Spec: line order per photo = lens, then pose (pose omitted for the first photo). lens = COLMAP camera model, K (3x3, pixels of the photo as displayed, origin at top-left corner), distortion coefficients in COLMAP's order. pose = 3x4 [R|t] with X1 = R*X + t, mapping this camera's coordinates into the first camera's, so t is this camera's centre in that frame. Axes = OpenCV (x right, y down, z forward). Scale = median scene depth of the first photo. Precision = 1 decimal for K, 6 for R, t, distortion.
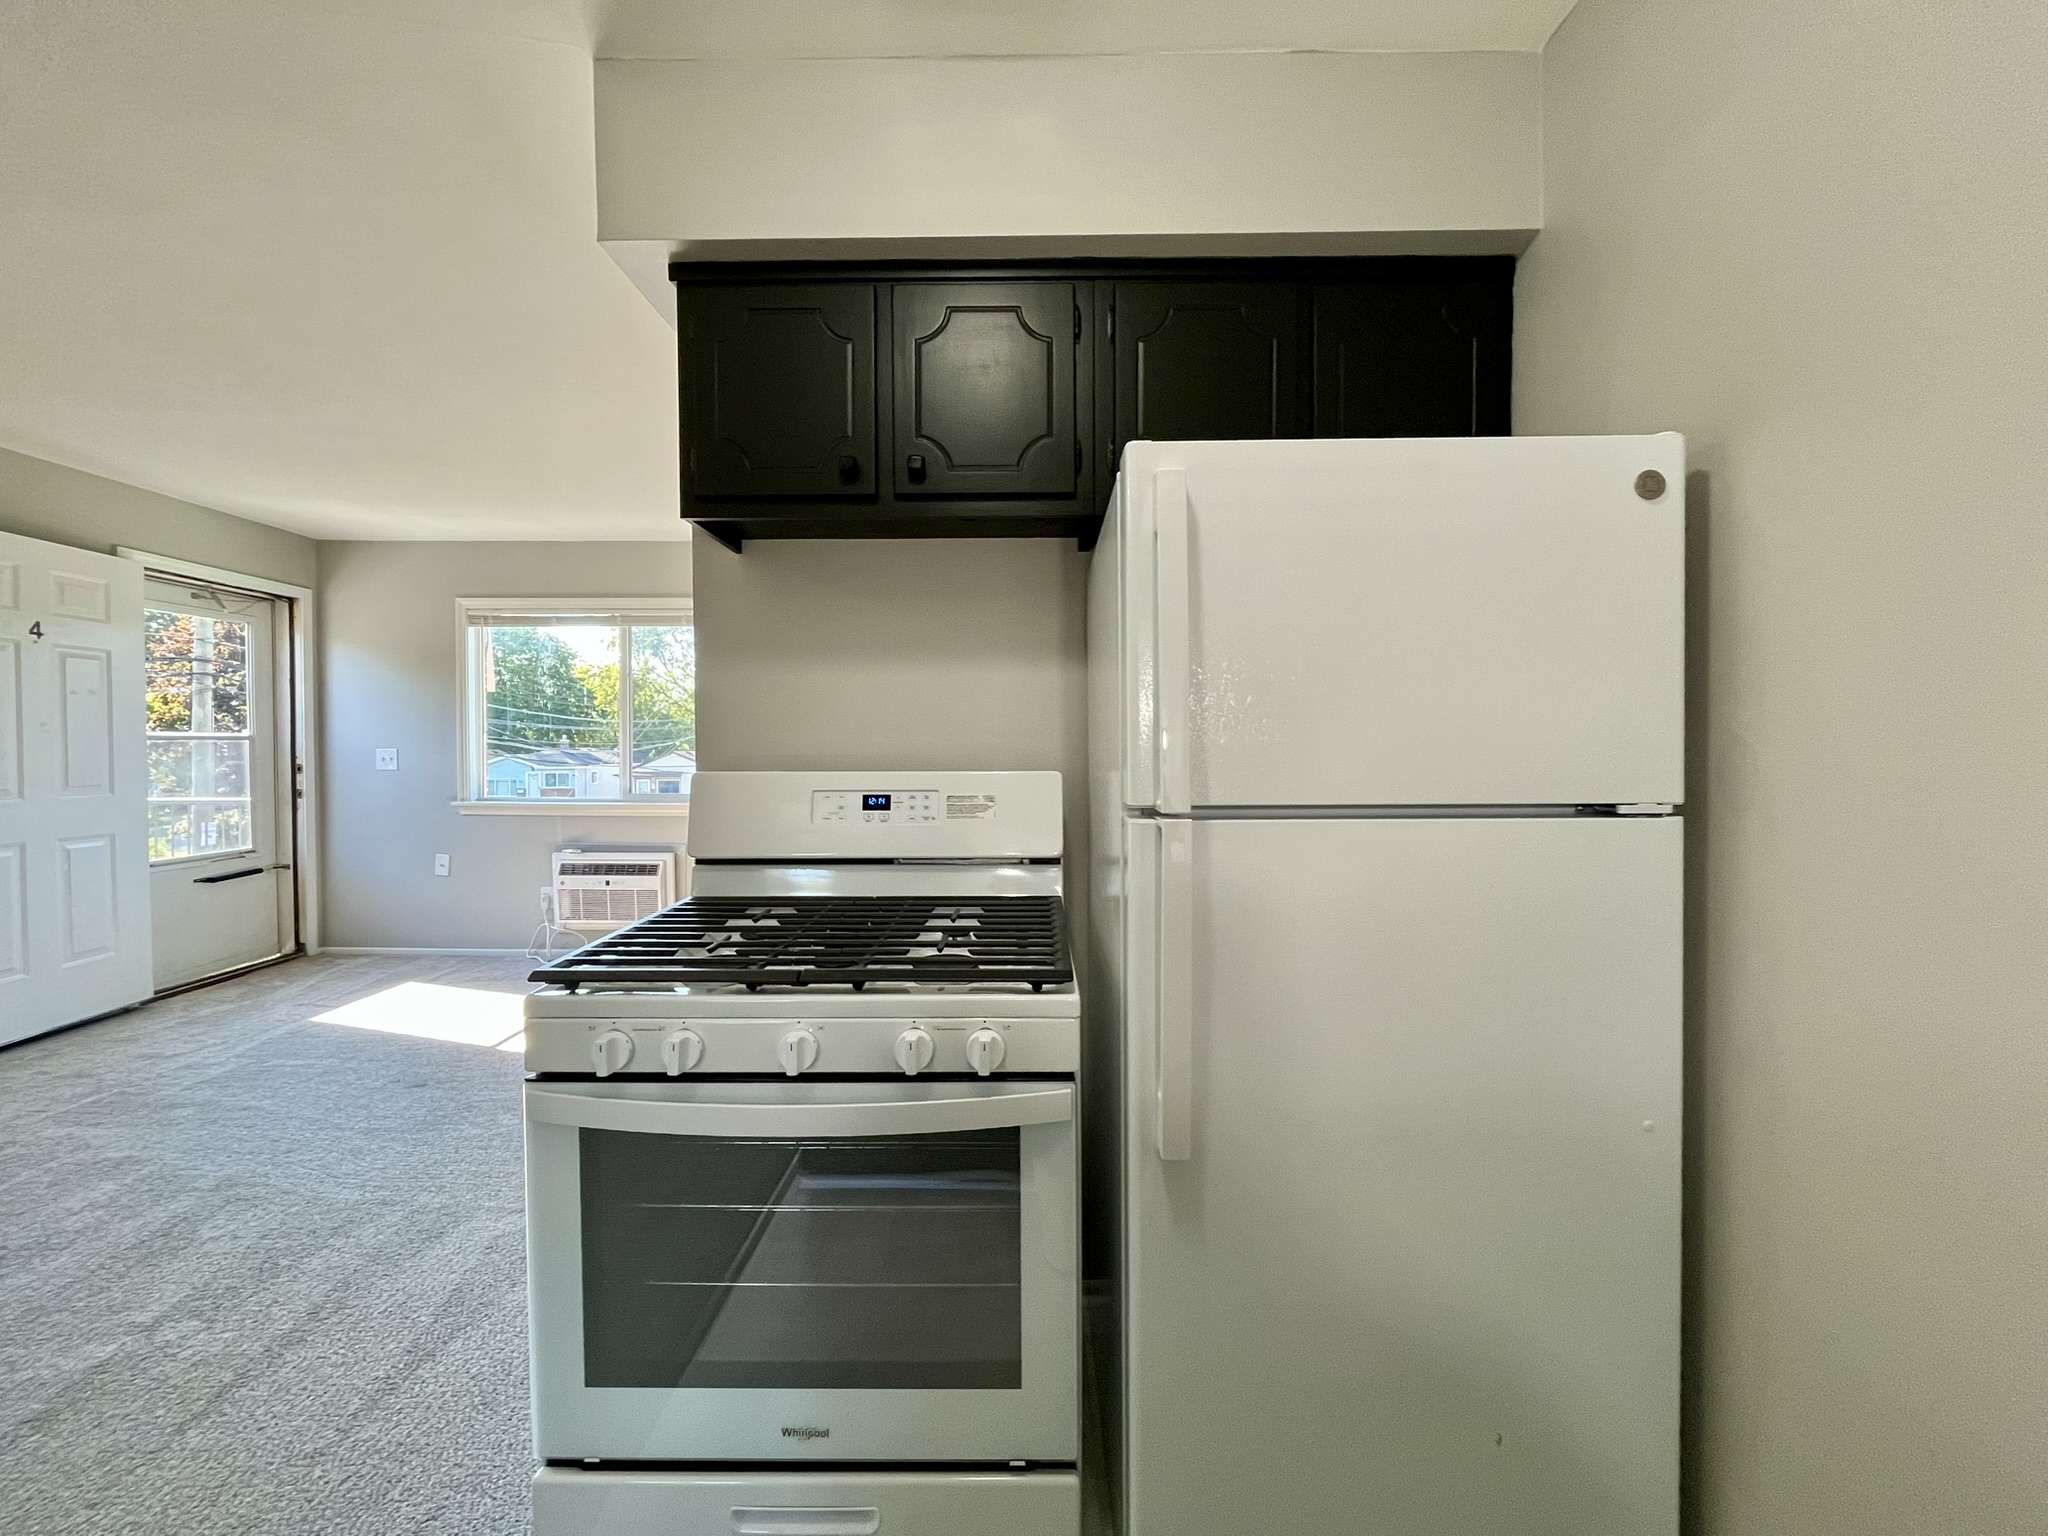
lens RADIAL K [[832.3, 0, 1018.2], [0, 832.3, 761.7], [0, 0, 1]] dist [0.002982, 0.000246]
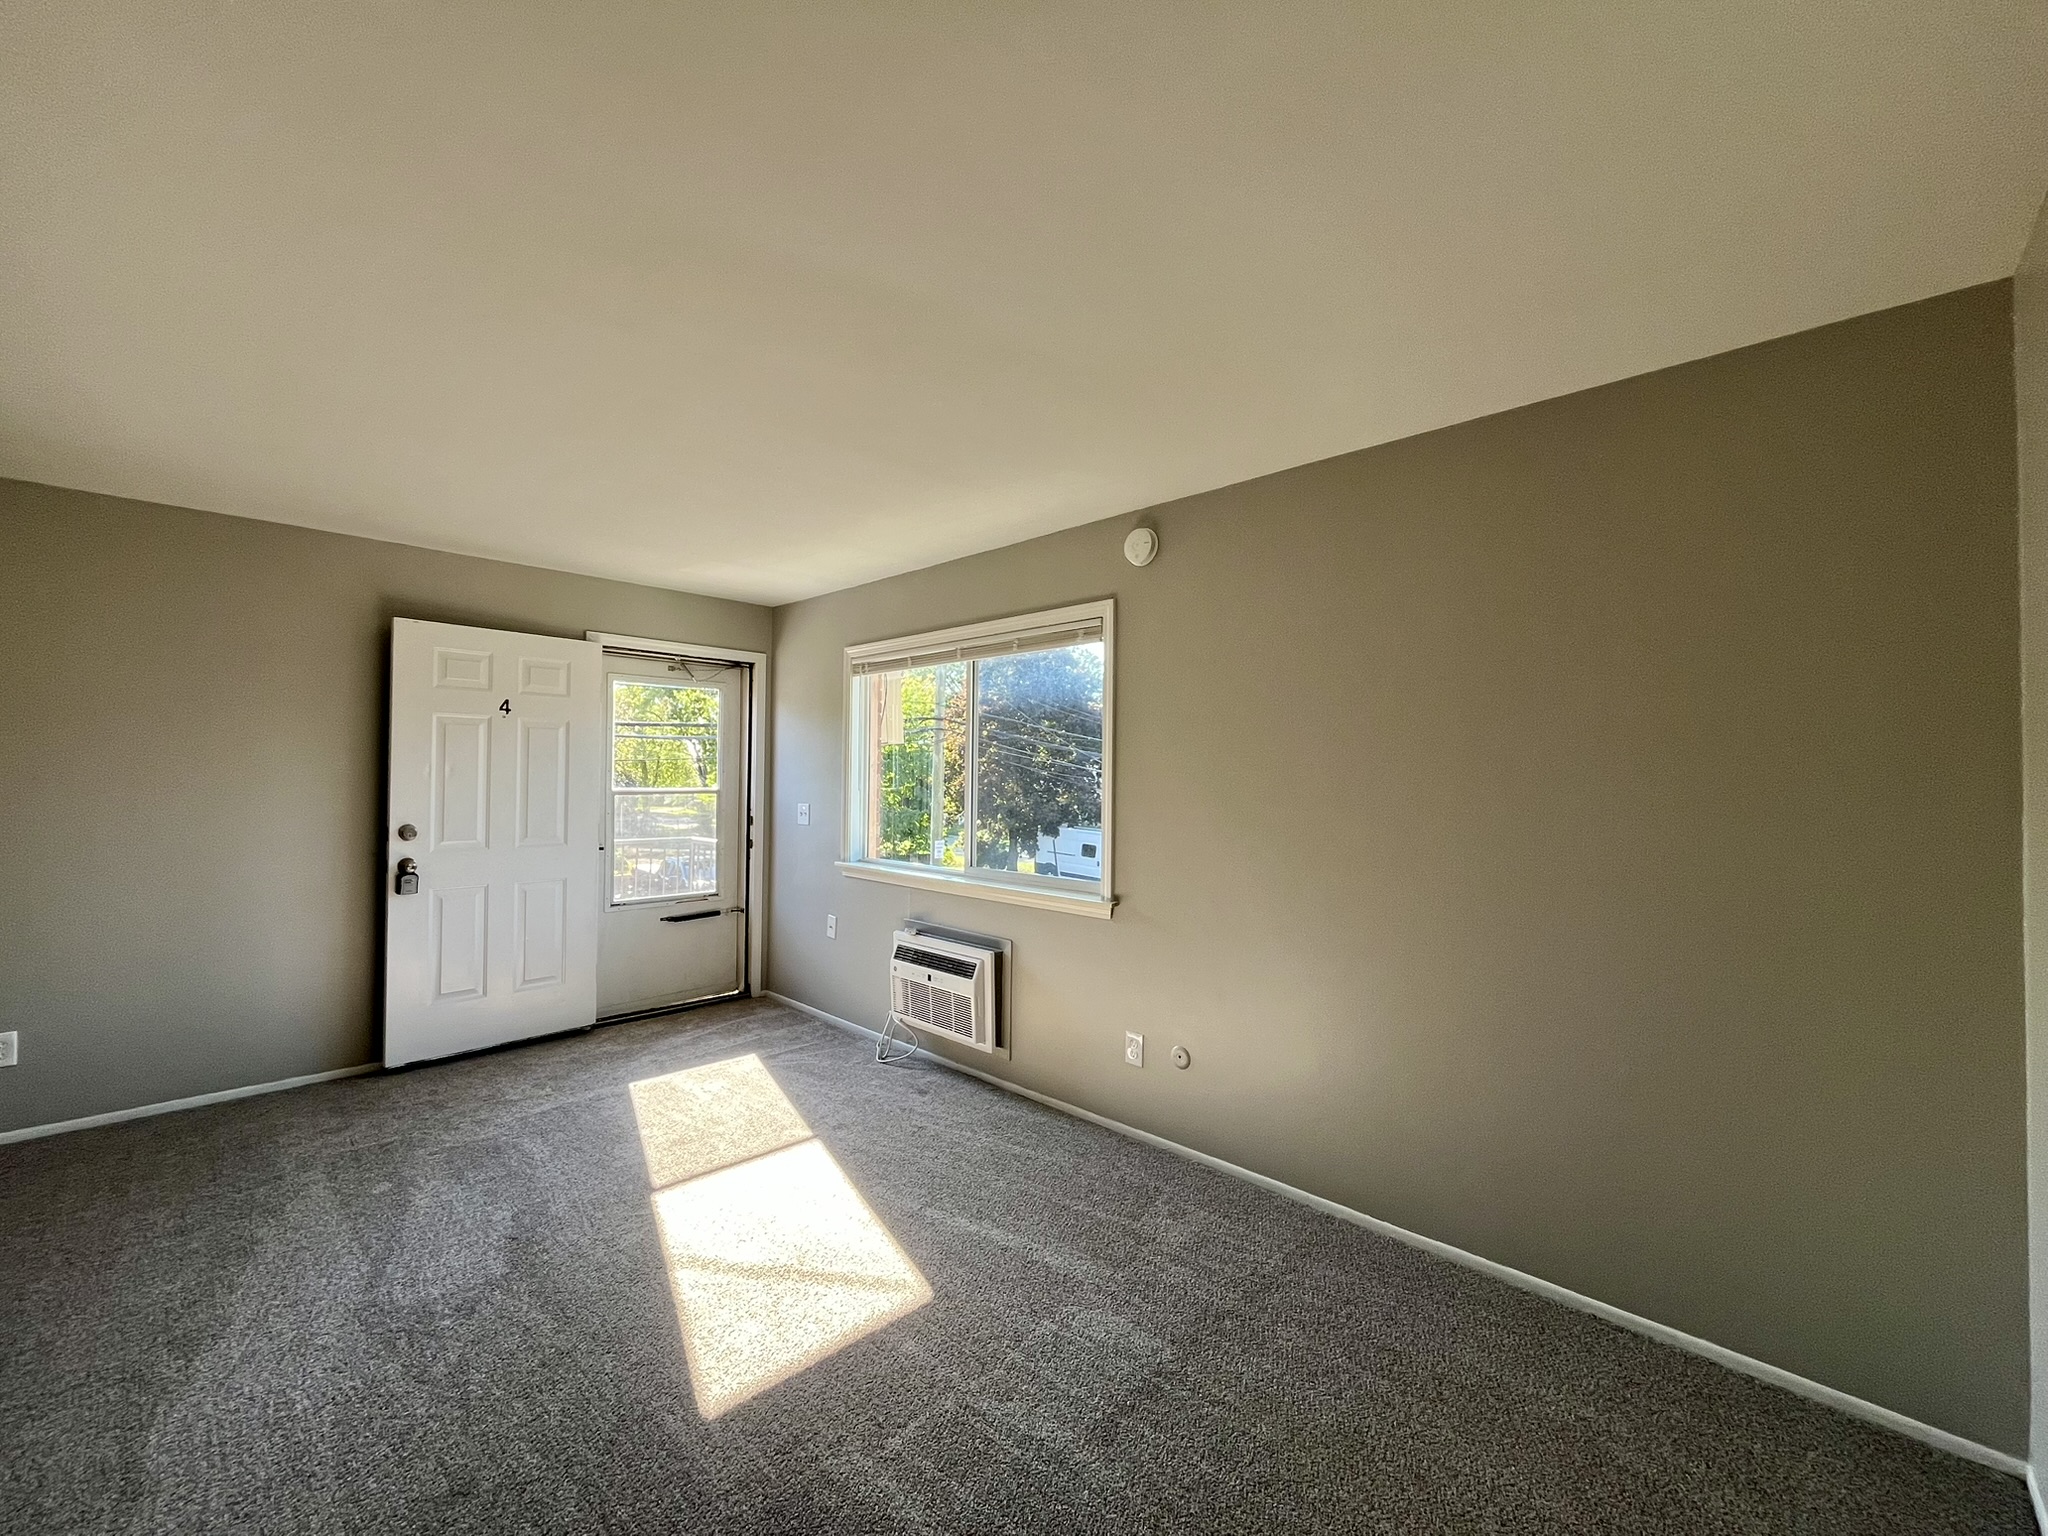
lens RADIAL K [[832.3, 0, 1018.2], [0, 832.3, 761.7], [0, 0, 1]] dist [0.002982, 0.000246]
pose [[0.716182, -0.008542, -0.697861, 0.134599], [-0.021494, 0.999181, -0.034288, -0.038105], [0.697582, 0.039556, 0.715412, 0.471445]]
